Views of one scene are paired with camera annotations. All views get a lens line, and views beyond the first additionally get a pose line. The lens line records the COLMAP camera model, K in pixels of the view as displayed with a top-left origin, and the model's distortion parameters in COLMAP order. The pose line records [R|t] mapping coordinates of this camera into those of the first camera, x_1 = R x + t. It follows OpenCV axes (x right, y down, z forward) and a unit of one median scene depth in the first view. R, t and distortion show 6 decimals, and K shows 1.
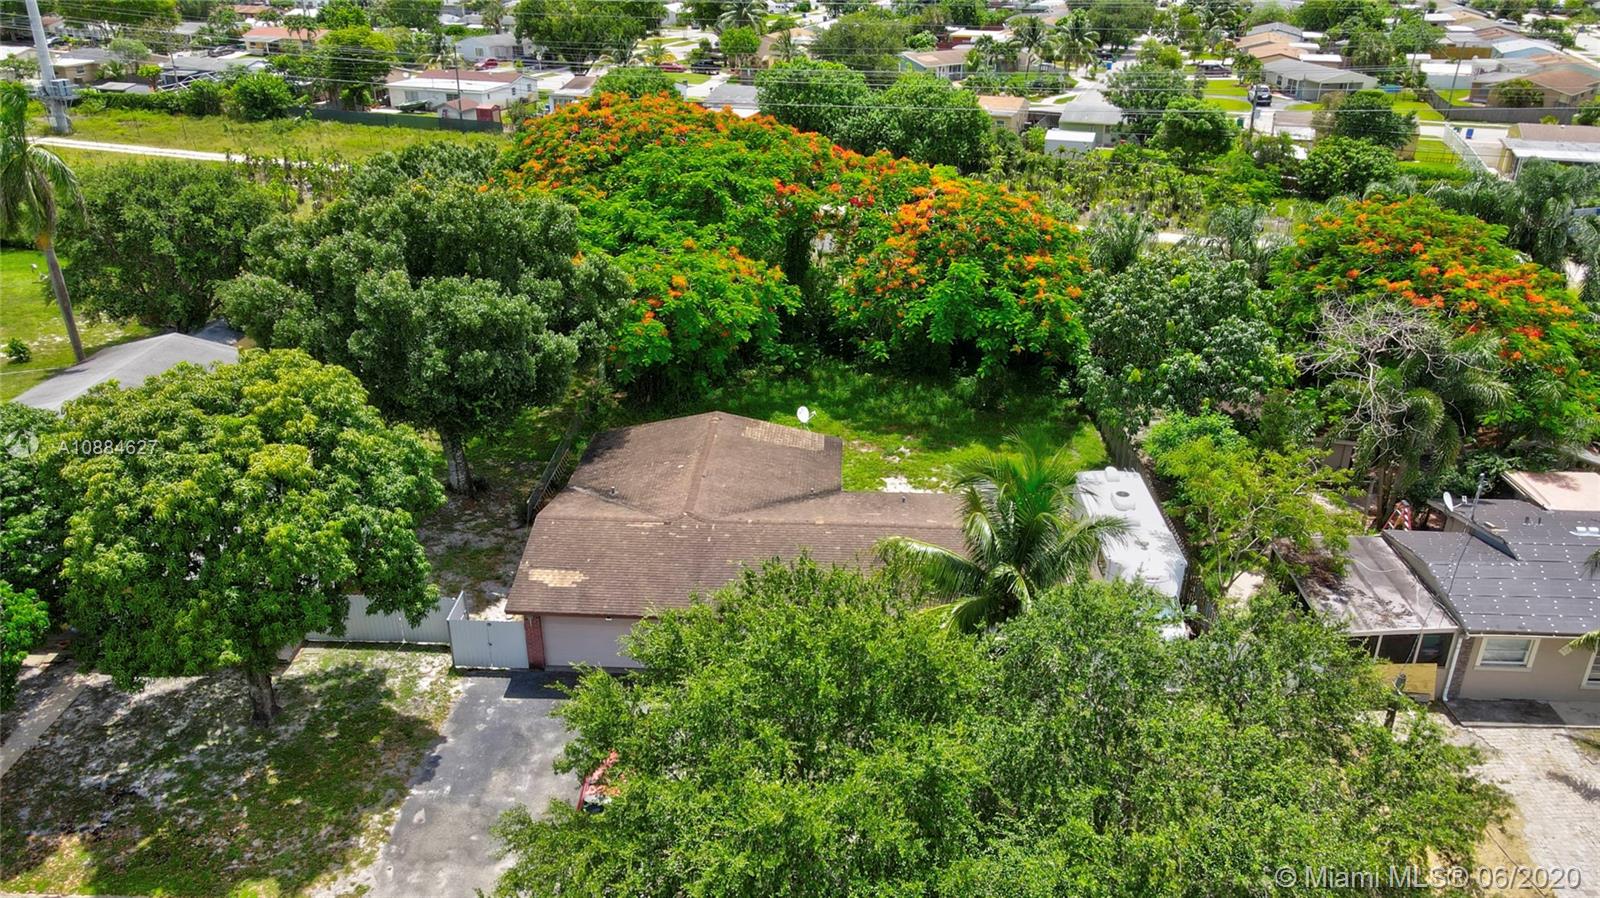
lens RADIAL K [[1181.0, 0, 802.5], [0, 1181.0, 457.7], [0, 0, 1]] dist [-0.009573, 0.043470]
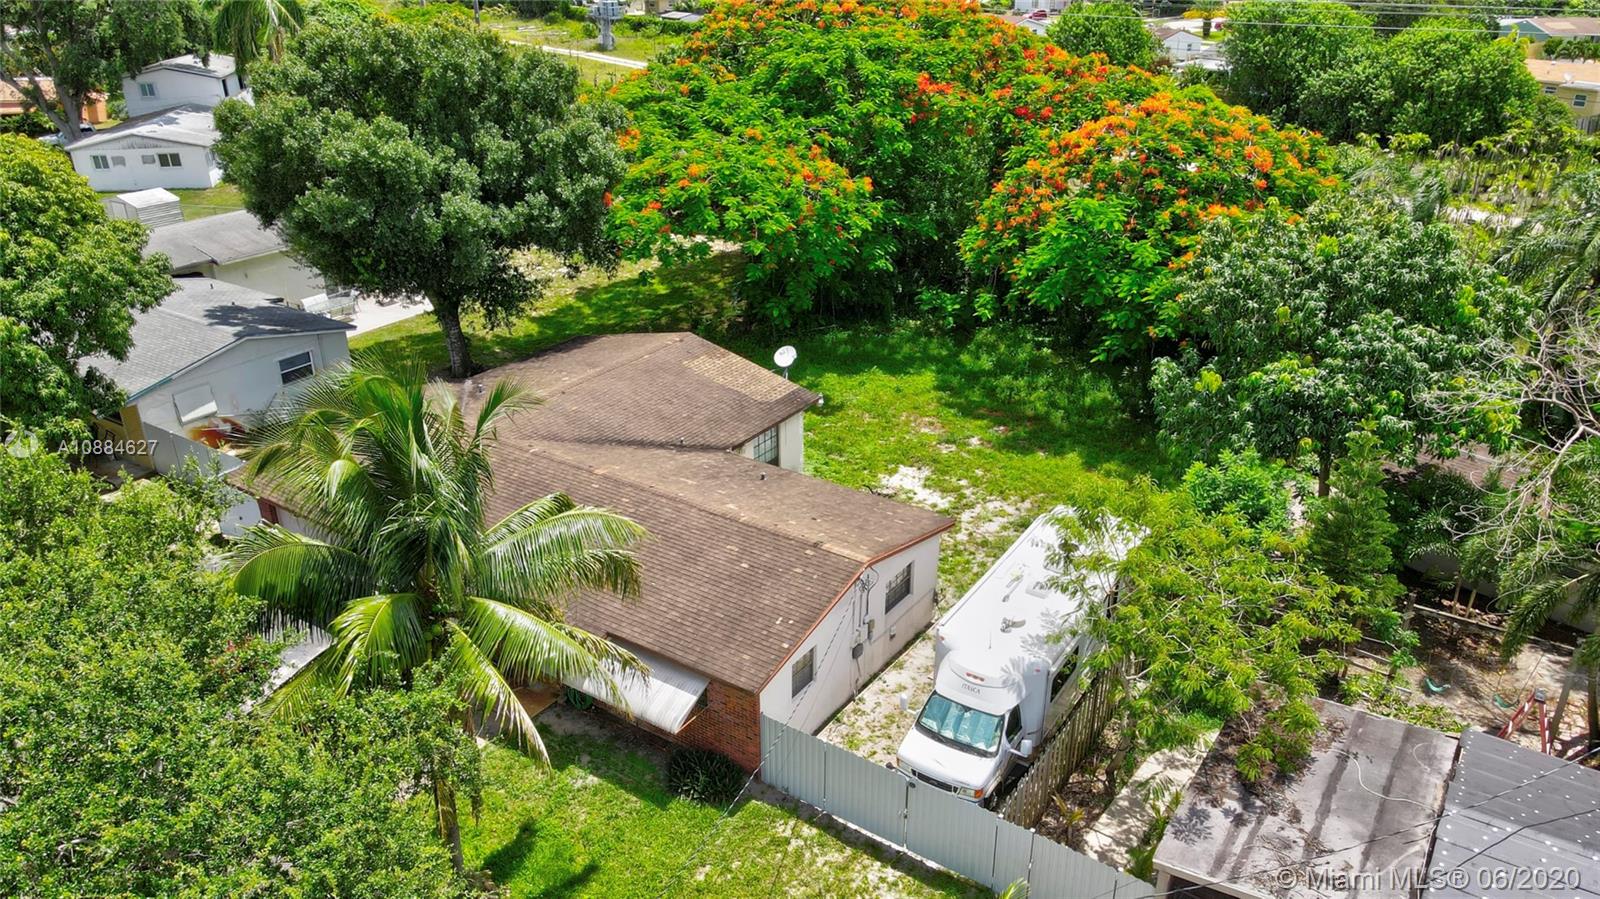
lens RADIAL K [[1181.0, 0, 810.5], [0, 1181.0, 462.5], [0, 0, 1]] dist [-0.009573, 0.043470]
pose [[0.855837, 0.217395, -0.469342, 0.421950], [-0.211201, 0.975173, 0.066570, -0.025623], [0.472162, 0.042153, 0.880504, 0.356101]]
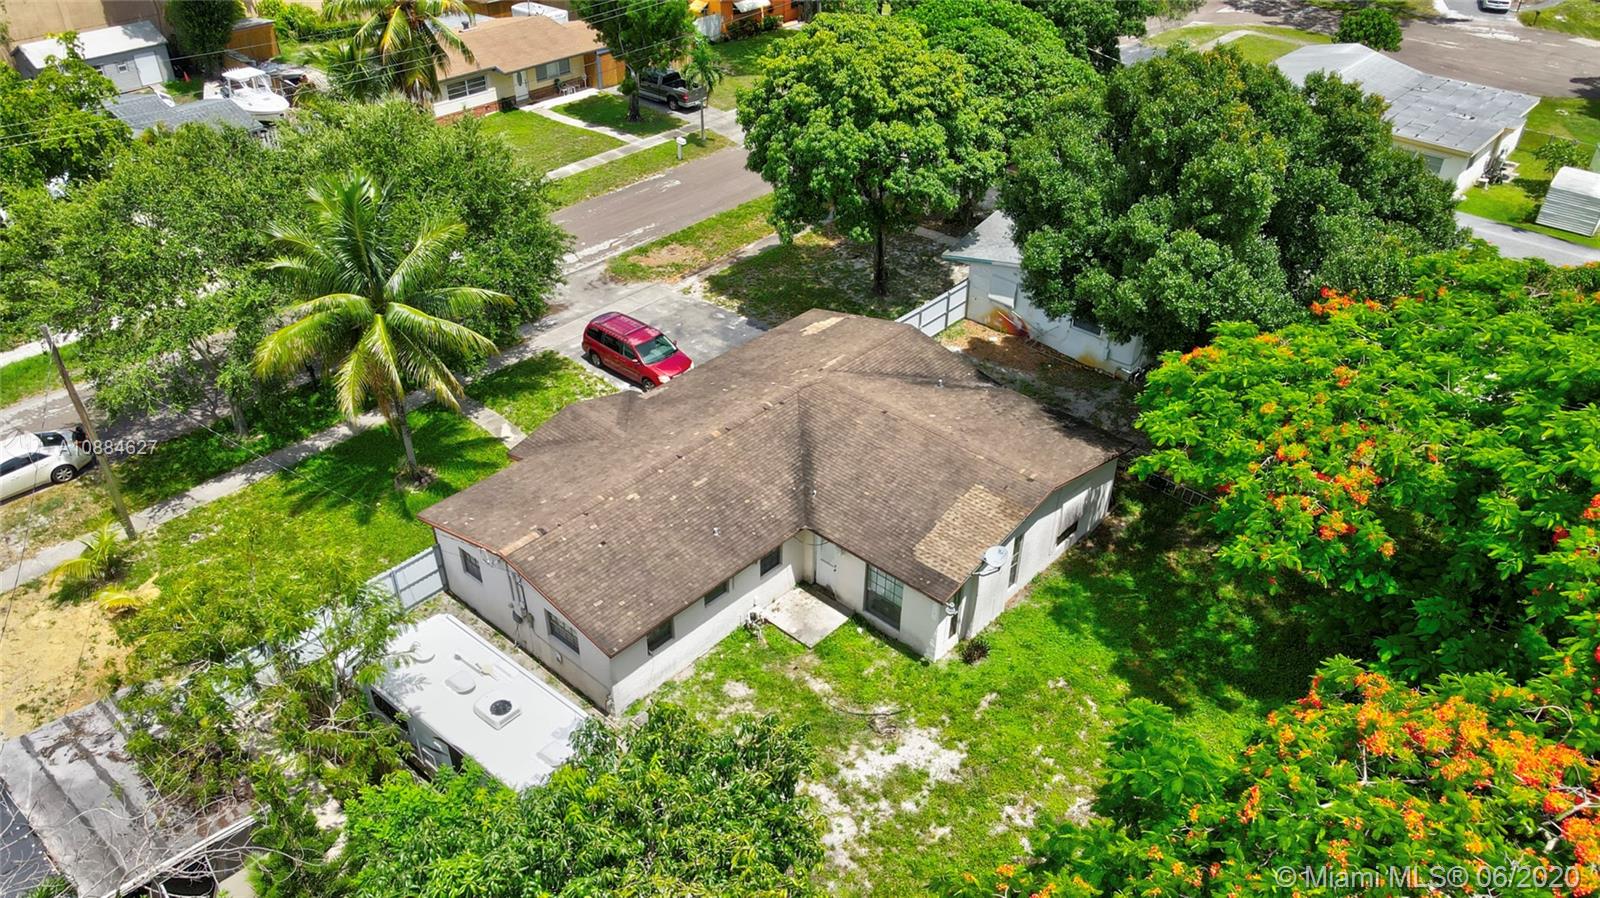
lens RADIAL K [[1181.0, 0, 792.0], [0, 1181.0, 487.3], [0, 0, 1]] dist [-0.009573, 0.043470]
pose [[-0.636935, 0.441693, -0.631840, 0.496758], [-0.334375, 0.580205, 0.742668, -0.535610], [0.694628, 0.684302, -0.221861, 1.116996]]
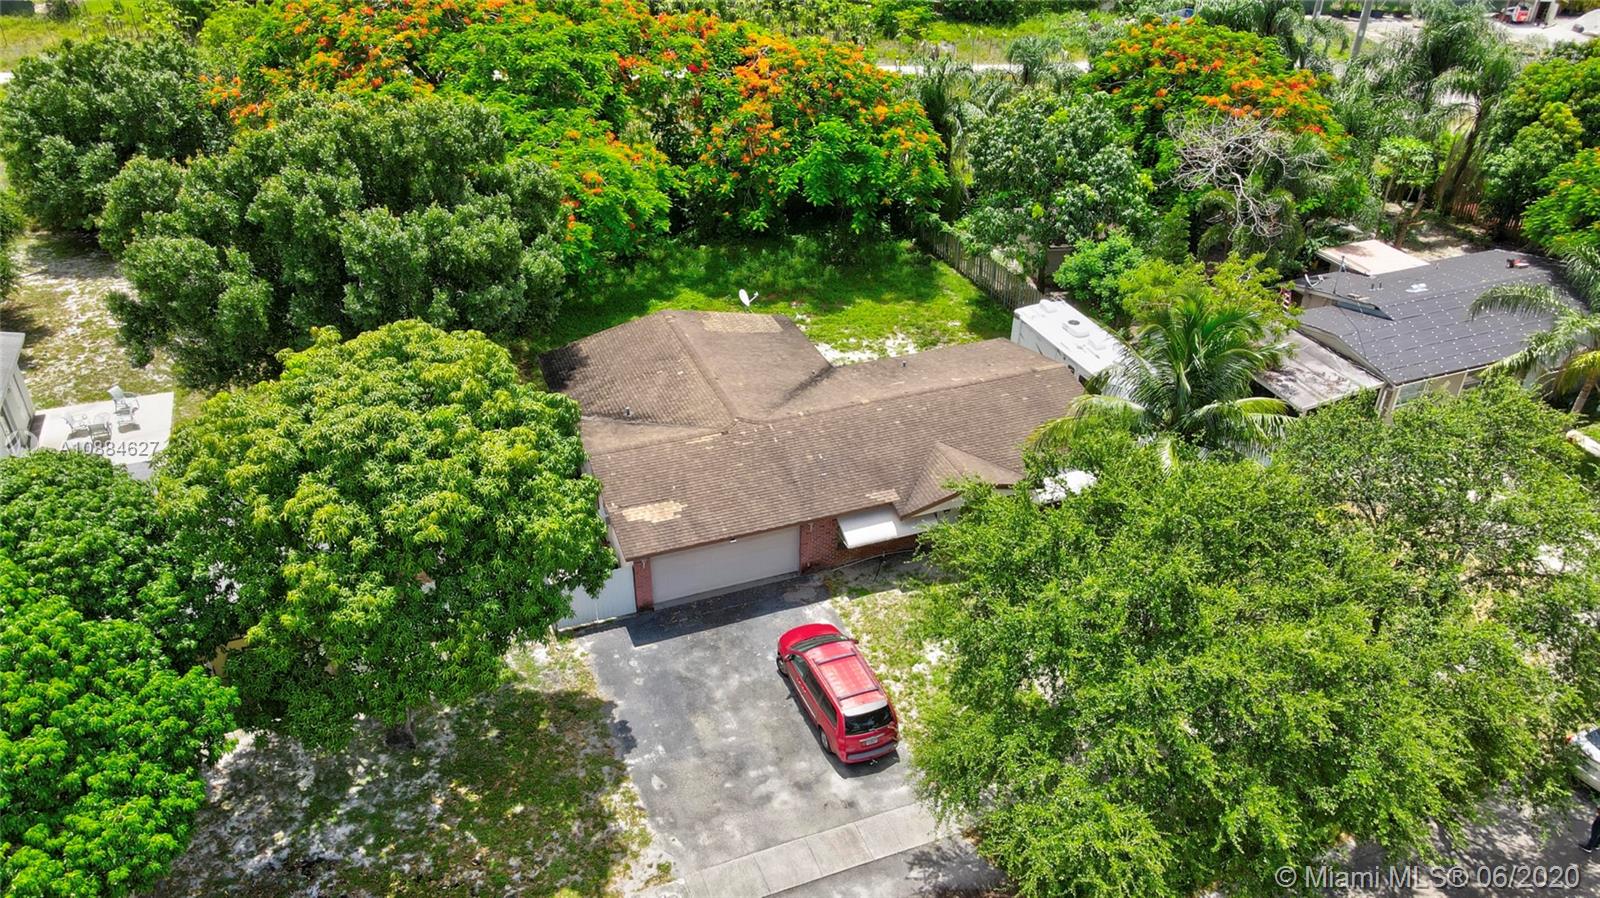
lens RADIAL K [[1181.0, 0, 796.8], [0, 1181.0, 460.6], [0, 0, 1]] dist [-0.009573, 0.043470]
pose [[0.912098, -0.212848, 0.350391, -0.357648], [0.164938, 0.972961, 0.161687, -0.061158], [-0.375331, -0.089681, 0.922542, 0.071264]]
